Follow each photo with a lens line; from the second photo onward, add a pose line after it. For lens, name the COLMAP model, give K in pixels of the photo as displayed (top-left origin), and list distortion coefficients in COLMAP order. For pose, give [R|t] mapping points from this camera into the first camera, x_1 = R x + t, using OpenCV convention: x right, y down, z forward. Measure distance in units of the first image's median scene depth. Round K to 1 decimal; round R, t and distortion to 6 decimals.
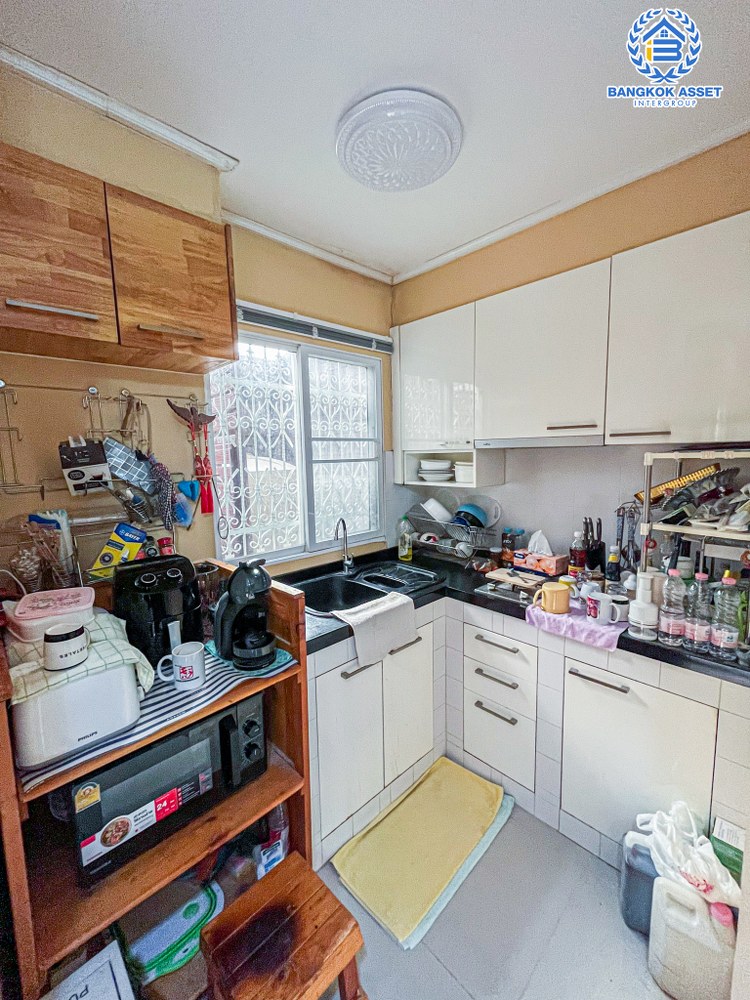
lens RADIAL K [[406.7, 0, 375.6], [0, 406.7, 499.3], [0, 0, 1]] dist [-0.001619, -0.000037]
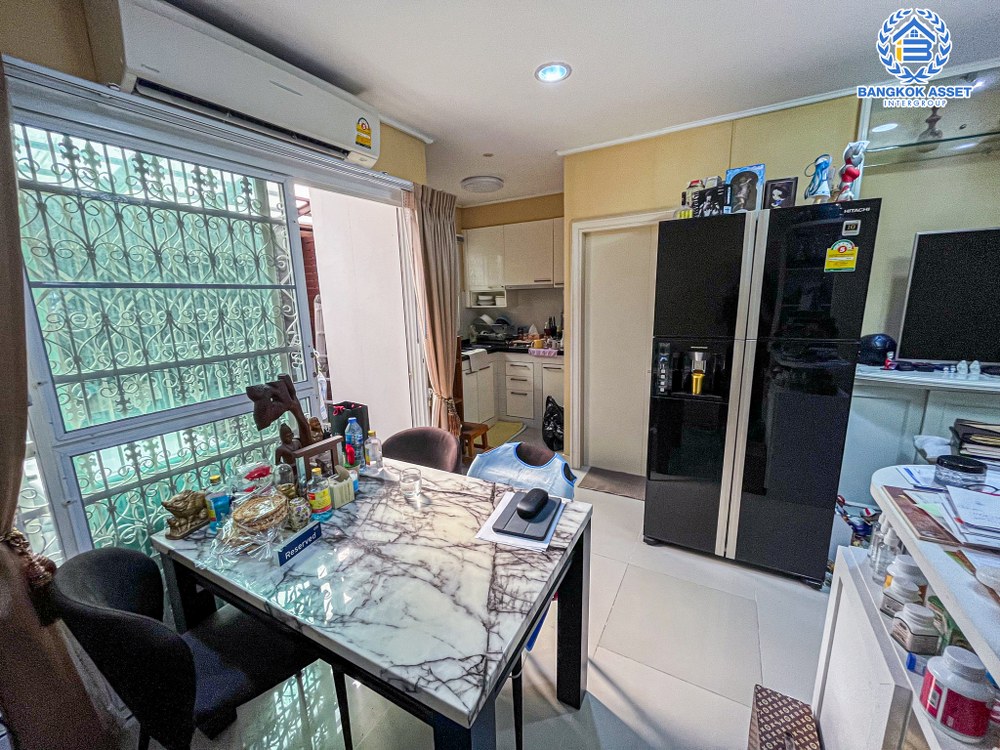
lens RADIAL K [[406.7, 0, 497.7], [0, 406.7, 375.1], [0, 0, 1]] dist [-0.001619, -0.000037]
pose [[0.957983, -0.062710, 0.279885, -0.428607], [0.040468, 0.995596, 0.084558, 0.145881], [-0.283955, -0.069679, 0.956302, -1.109300]]
